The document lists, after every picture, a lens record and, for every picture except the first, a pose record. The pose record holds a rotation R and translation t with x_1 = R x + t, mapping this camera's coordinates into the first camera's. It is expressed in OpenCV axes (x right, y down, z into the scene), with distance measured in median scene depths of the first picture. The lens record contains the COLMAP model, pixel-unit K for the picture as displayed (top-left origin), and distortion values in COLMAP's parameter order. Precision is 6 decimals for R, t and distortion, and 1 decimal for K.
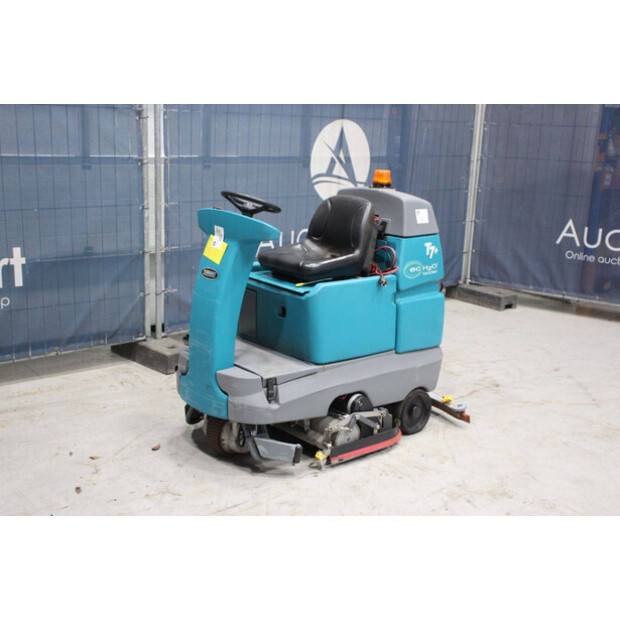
lens RADIAL K [[795.4, 0, 310.0], [0, 795.4, 310.0], [0, 0, 1]] dist [0.015551, 0.048945]
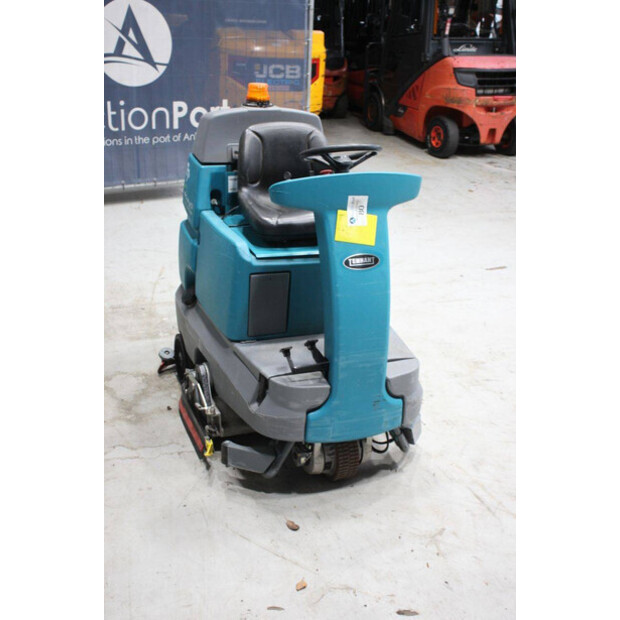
lens RADIAL K [[798.3, 0, 310.0], [0, 798.3, 310.0], [0, 0, 1]] dist [-0.010559, 0.245833]
pose [[0.348170, -0.365150, 0.863391, -0.686548], [0.186567, 0.929584, 0.317910, -0.213668], [-0.918679, 0.050394, 0.391778, 0.657150]]
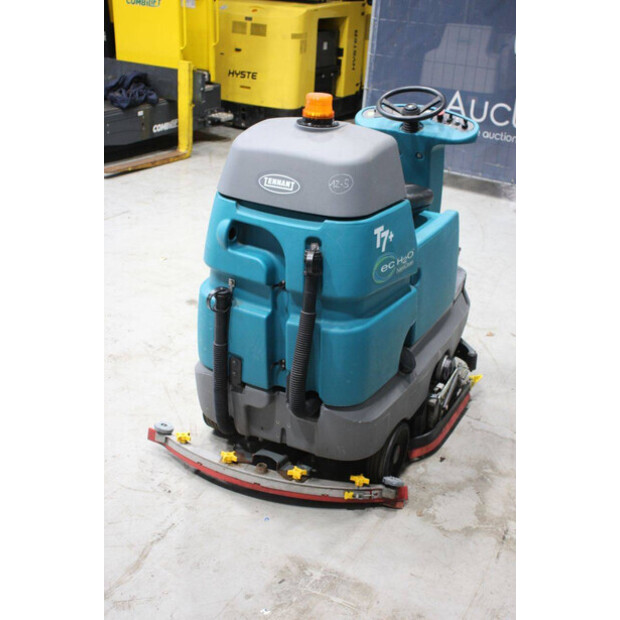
lens RADIAL K [[798.3, 0, 310.0], [0, 798.3, 310.0], [0, 0, 1]] dist [-0.010559, 0.245833]
pose [[-0.929590, 0.073077, -0.361278, 0.322497], [-0.159957, 0.803067, 0.574018, -0.392298], [0.332078, 0.591390, -0.734834, 1.550236]]
